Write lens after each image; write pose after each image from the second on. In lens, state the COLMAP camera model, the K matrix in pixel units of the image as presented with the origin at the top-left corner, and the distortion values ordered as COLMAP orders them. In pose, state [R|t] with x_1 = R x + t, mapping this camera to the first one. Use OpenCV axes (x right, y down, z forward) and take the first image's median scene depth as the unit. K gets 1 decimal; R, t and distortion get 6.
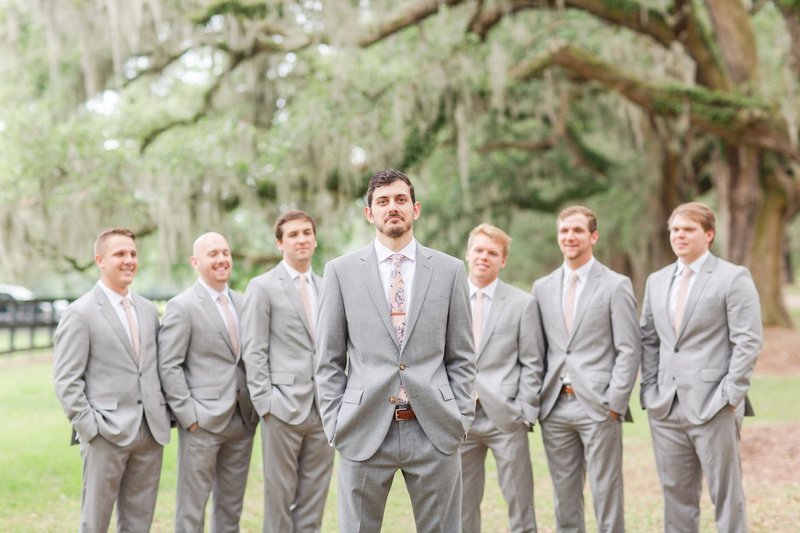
lens RADIAL K [[2090.6, 0, 400.0], [0, 2090.6, 266.5], [0, 0, 1]] dist [0.042523, 0.567710]
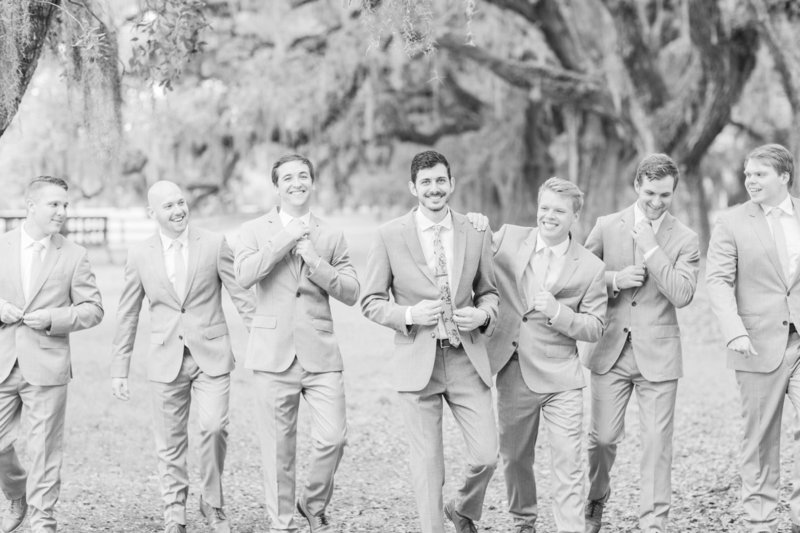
lens RADIAL K [[2090.6, 0, 400.0], [0, 2090.6, 266.5], [0, 0, 1]] dist [0.042523, 0.567710]
pose [[0.997978, 0.016499, 0.061390, -0.020569], [-0.018842, 0.999108, 0.037791, -0.005189], [-0.060711, -0.038872, 0.997398, -0.221875]]
